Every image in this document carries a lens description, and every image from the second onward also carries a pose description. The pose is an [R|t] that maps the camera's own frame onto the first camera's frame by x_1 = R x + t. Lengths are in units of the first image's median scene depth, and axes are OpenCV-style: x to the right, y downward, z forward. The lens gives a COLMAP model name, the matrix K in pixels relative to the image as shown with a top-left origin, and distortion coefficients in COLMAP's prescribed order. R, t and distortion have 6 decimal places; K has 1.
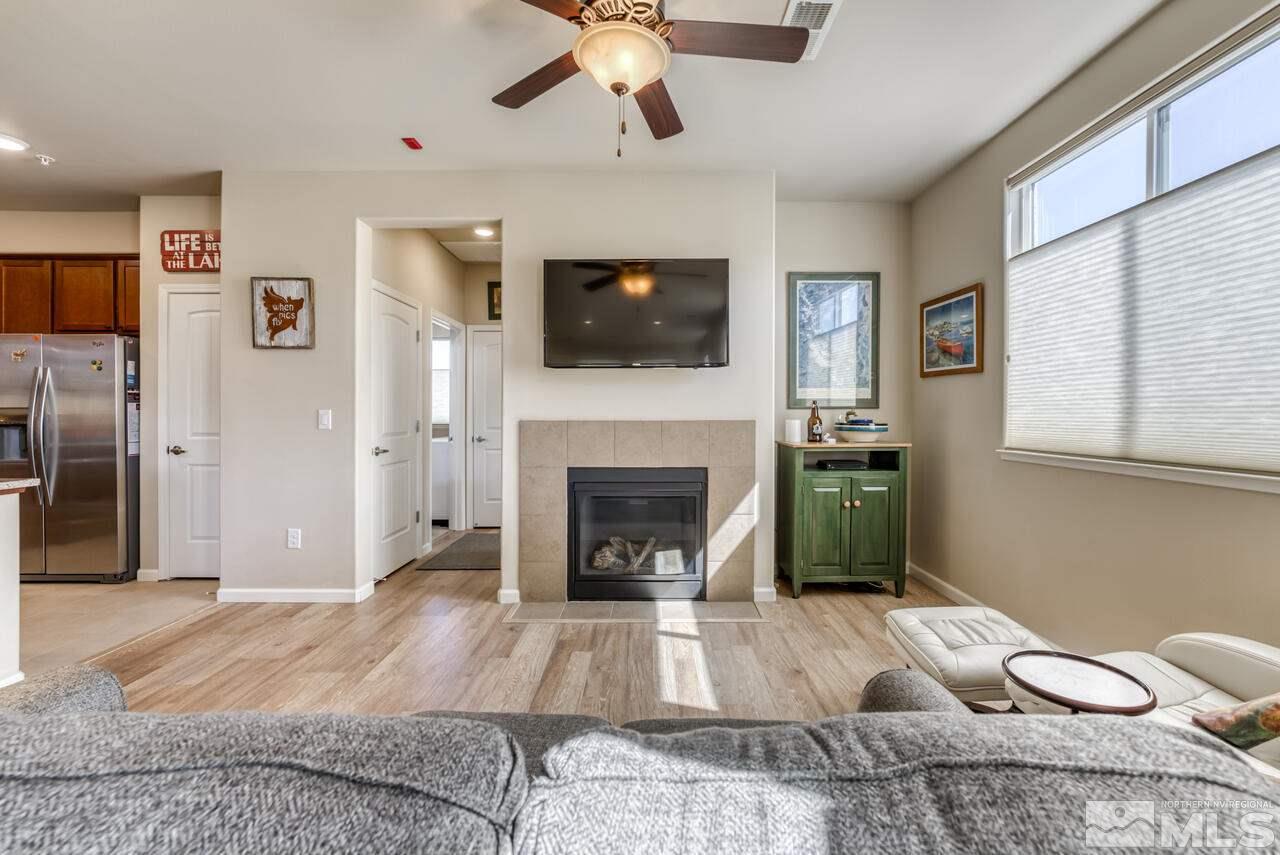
lens RADIAL K [[523.6, 0, 656.6], [0, 523.6, 413.5], [0, 0, 1]] dist [-0.006568, 0.000503]
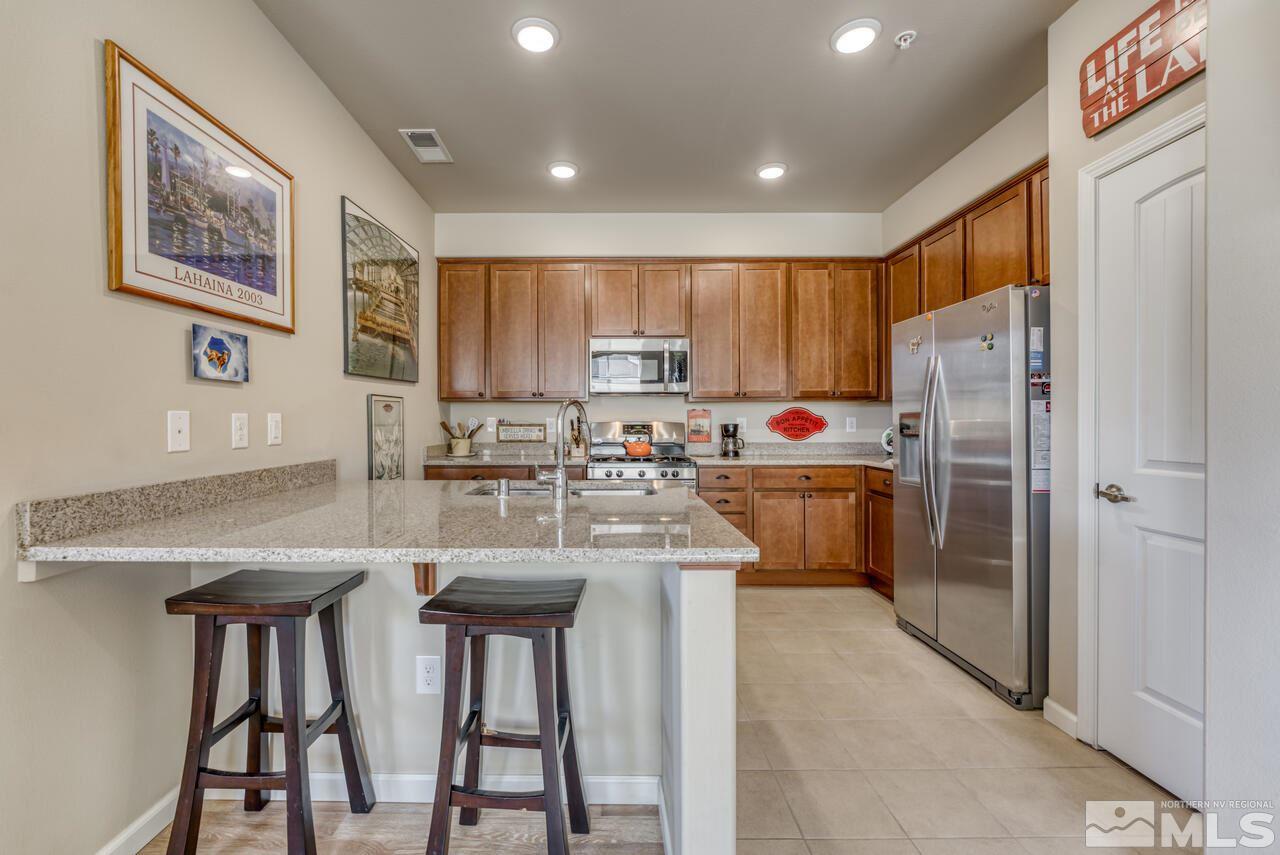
lens RADIAL K [[523.6, 0, 610.7], [0, 523.6, 426.3], [0, 0, 1]] dist [-0.006568, 0.000503]
pose [[-0.011960, 0.005766, -0.999912, -0.464663], [0.003322, 0.999978, 0.005726, 0.003129], [0.999923, -0.003253, -0.011979, 0.581005]]
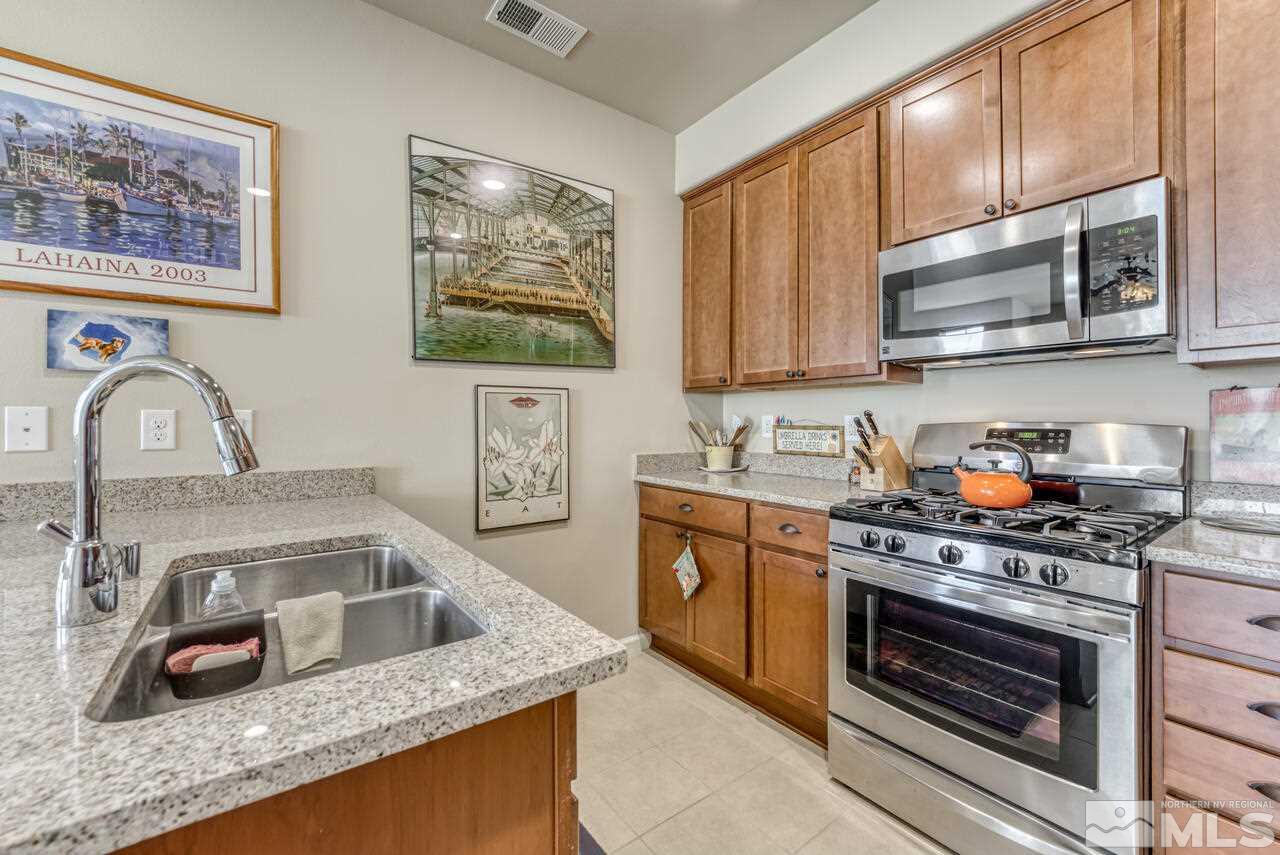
lens RADIAL K [[523.6, 0, 638.1], [0, 523.6, 416.9], [0, 0, 1]] dist [-0.006568, 0.000503]
pose [[-0.807829, -0.010825, -0.589317, -1.071071], [-0.003710, 0.999905, -0.013280, 0.002354], [0.589405, -0.008542, -0.807793, 0.816801]]
